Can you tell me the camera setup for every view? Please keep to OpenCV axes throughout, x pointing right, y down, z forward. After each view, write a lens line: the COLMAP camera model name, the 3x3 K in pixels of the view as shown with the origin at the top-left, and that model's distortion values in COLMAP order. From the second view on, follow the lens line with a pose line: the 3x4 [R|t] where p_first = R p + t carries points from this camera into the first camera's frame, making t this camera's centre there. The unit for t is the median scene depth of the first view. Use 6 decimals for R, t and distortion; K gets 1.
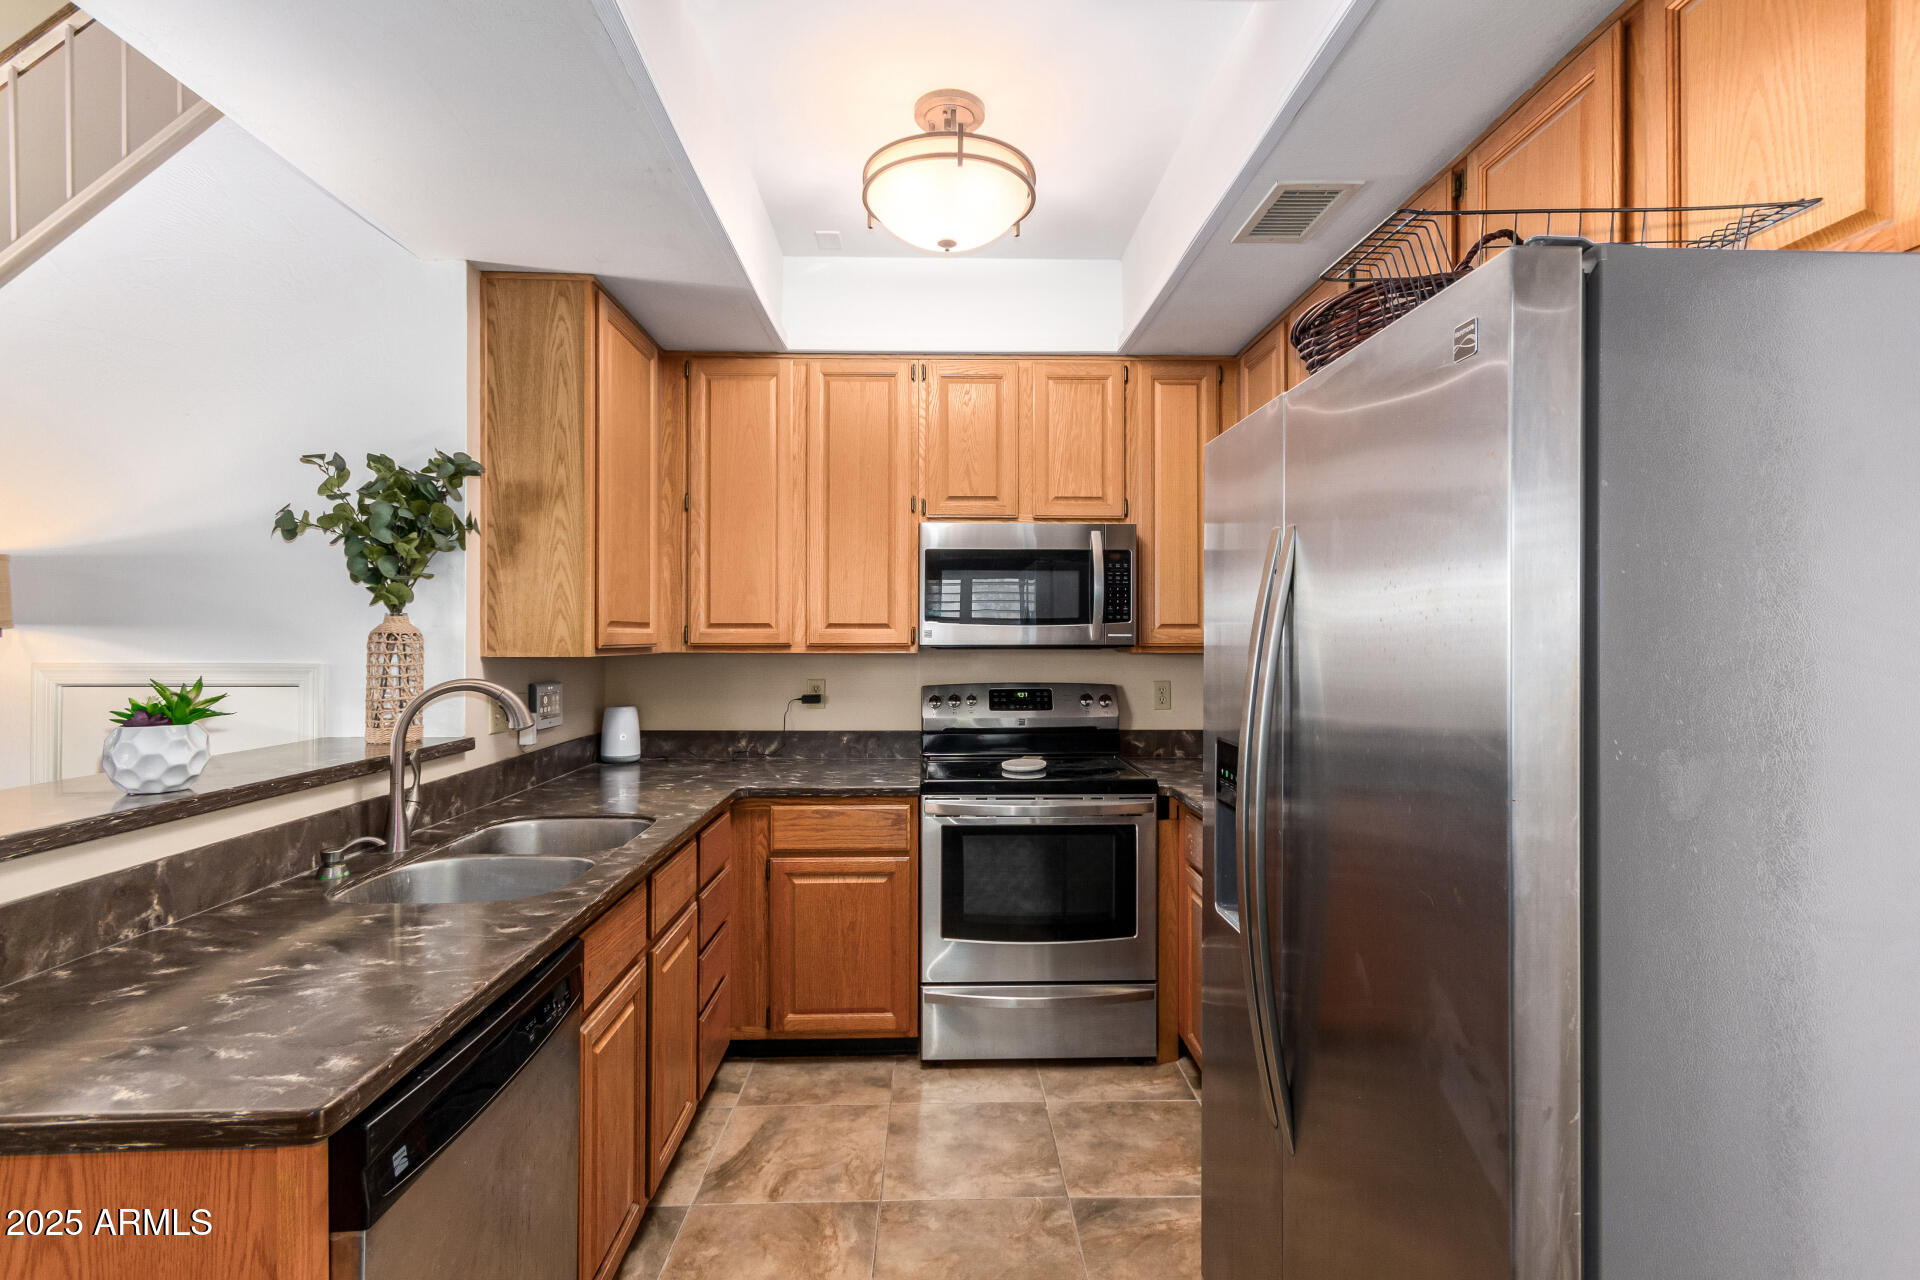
lens RADIAL K [[886.9, 0, 955.8], [0, 886.9, 635.8], [0, 0, 1]] dist [0.009126, -0.001122]
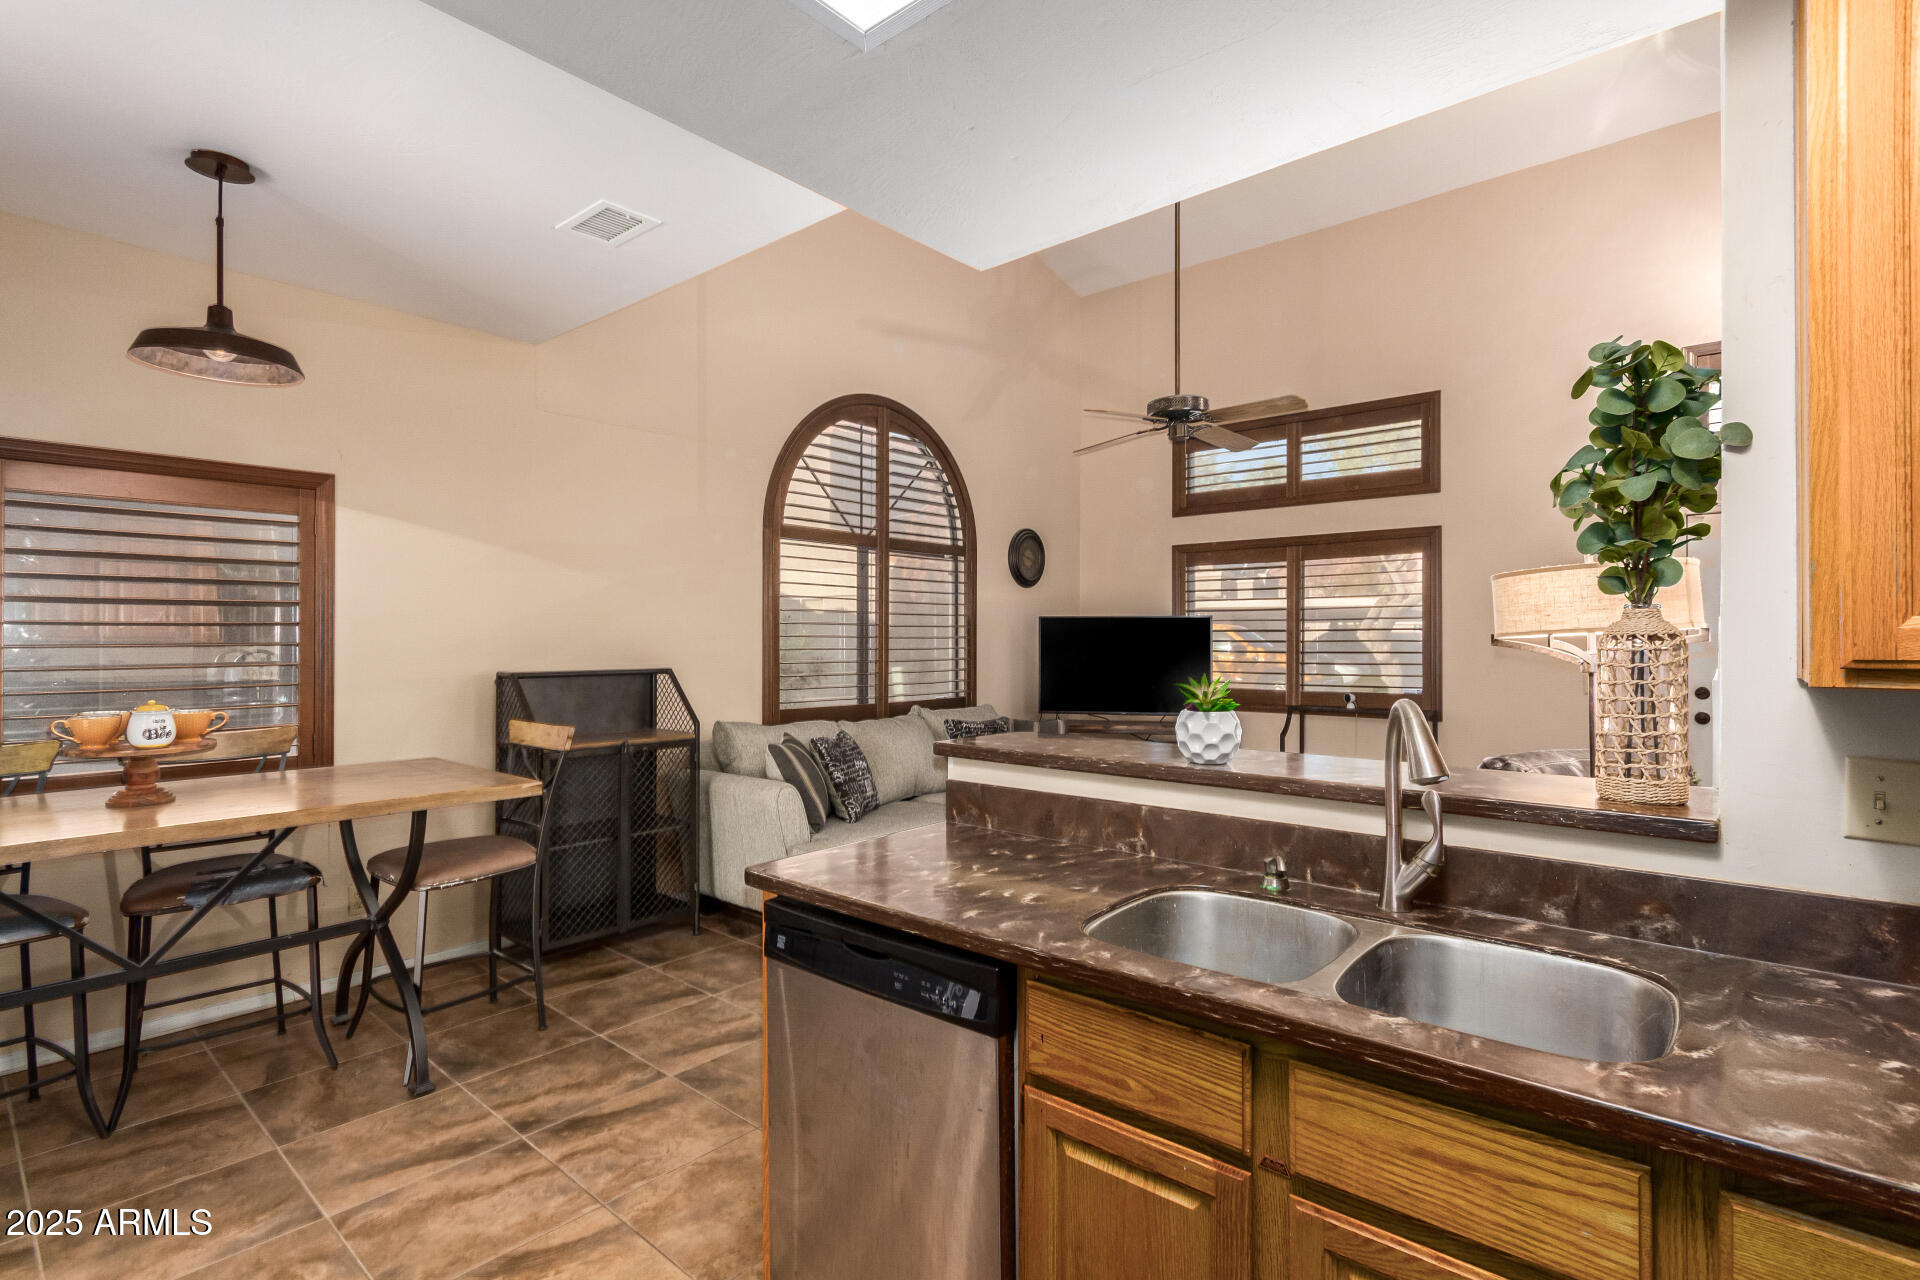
lens RADIAL K [[886.9, 0, 965.2], [0, 886.9, 634.2], [0, 0, 1]] dist [0.009126, -0.001122]
pose [[-0.675288, -0.006624, -0.737525, 0.219822], [-0.002393, 0.999974, -0.006790, 0.001965], [0.737550, -0.002821, -0.675286, 1.323368]]
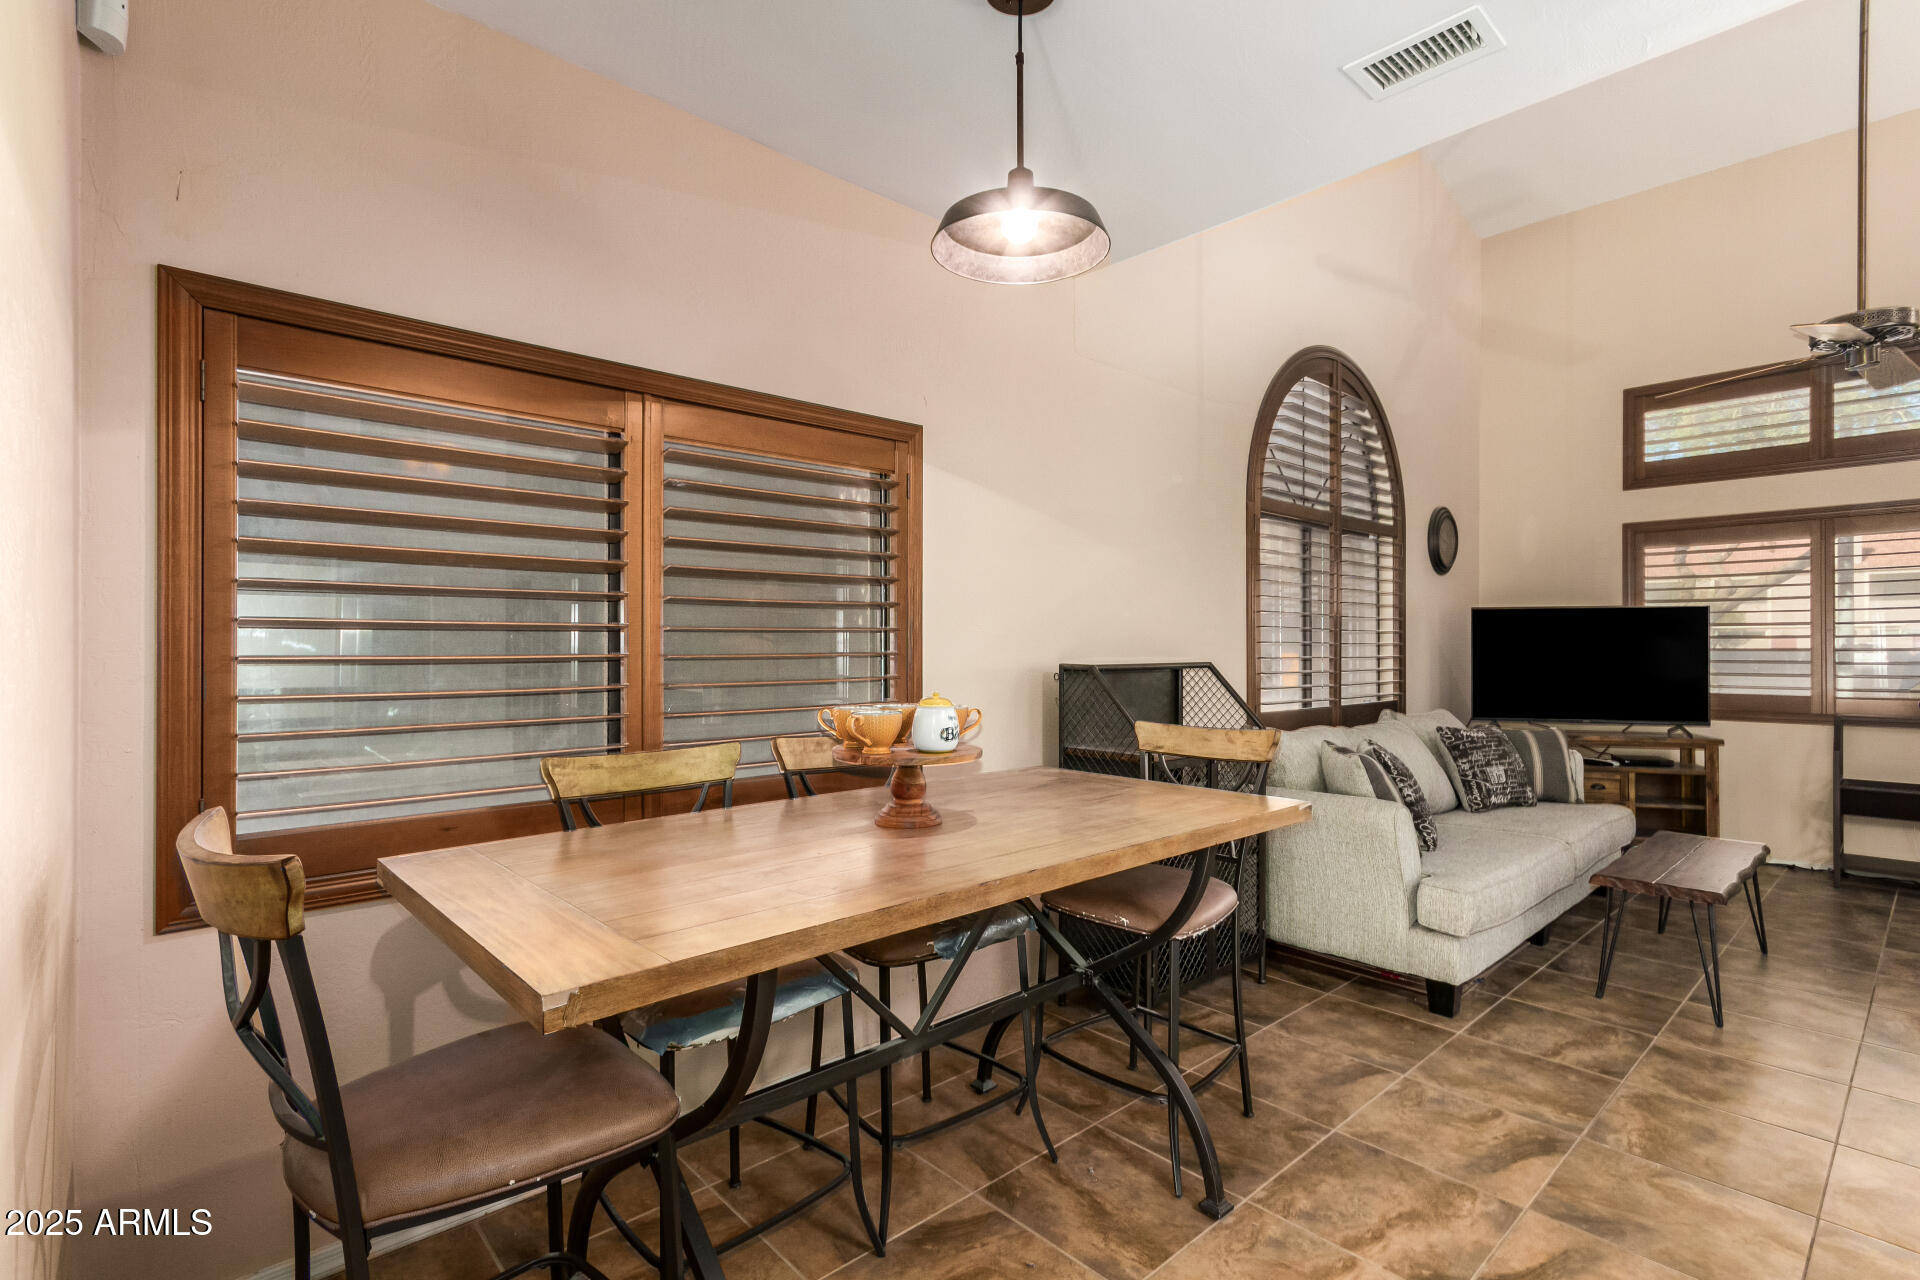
lens RADIAL K [[886.9, 0, 977.0], [0, 886.9, 645.7], [0, 0, 1]] dist [0.009126, -0.001122]
pose [[-0.755245, -0.002006, -0.655440, 0.349362], [-0.001708, 0.999998, -0.001092, 0.013271], [0.655441, 0.000295, -0.755246, 1.046630]]
